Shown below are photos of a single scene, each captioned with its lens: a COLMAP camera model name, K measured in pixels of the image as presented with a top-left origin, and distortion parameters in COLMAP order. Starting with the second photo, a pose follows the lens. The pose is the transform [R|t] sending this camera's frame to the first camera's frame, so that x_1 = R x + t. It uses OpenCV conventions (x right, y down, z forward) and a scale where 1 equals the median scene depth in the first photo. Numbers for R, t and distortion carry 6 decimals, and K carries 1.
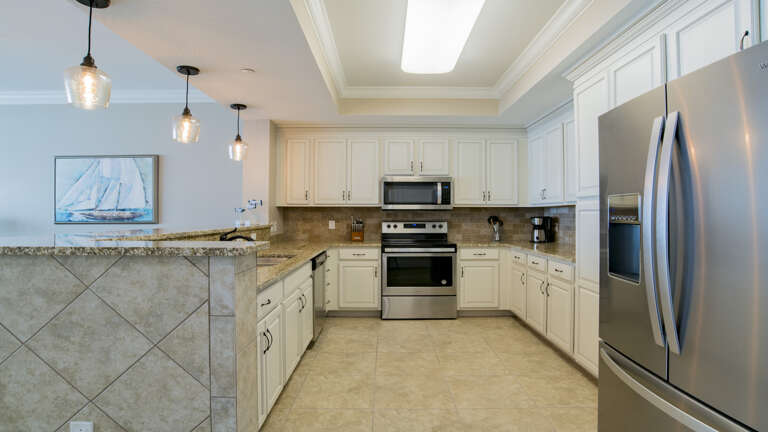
lens RADIAL K [[398.6, 0, 384.0], [0, 398.6, 216.0], [0, 0, 1]] dist [-0.063734, 0.023584]
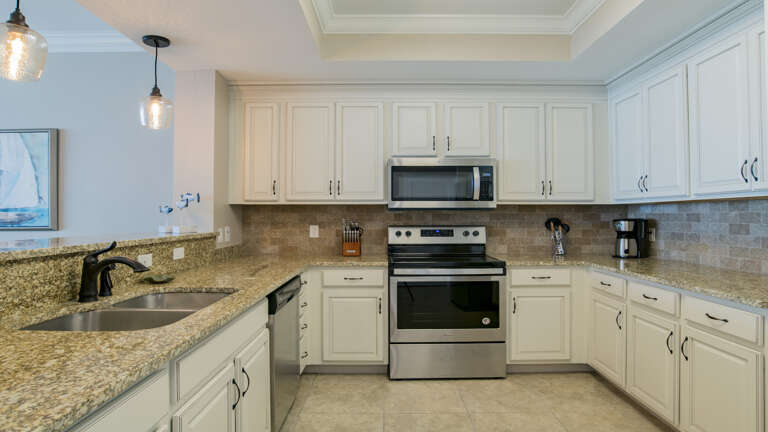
lens RADIAL K [[450.2, 0, 384.0], [0, 450.2, 216.0], [0, 0, 1]] dist [-0.029565, 0.000349]
pose [[0.999988, -0.002507, -0.004316, -0.009542], [0.002493, 0.999991, -0.003389, -0.001358], [0.004325, 0.003378, 0.999985, 0.252953]]
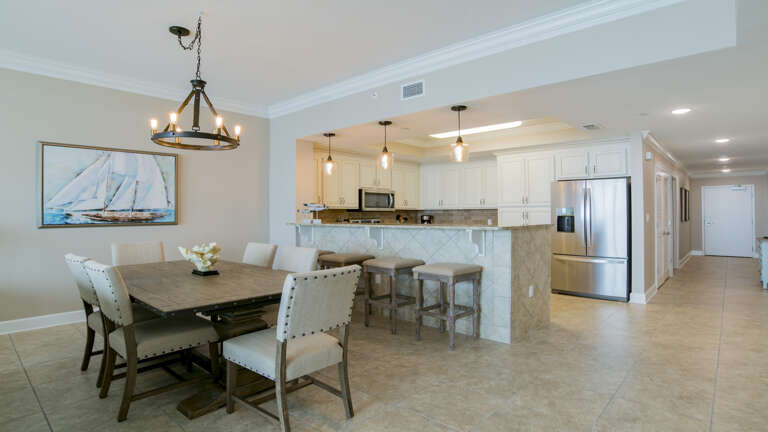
lens RADIAL K [[398.6, 0, 384.0], [0, 398.6, 216.0], [0, 0, 1]] dist [-0.063734, 0.023584]
pose [[0.673676, -0.006253, 0.739000, -1.028897], [0.006204, 0.999977, 0.002806, -0.001524], [-0.739001, 0.002695, 0.673699, -0.047814]]
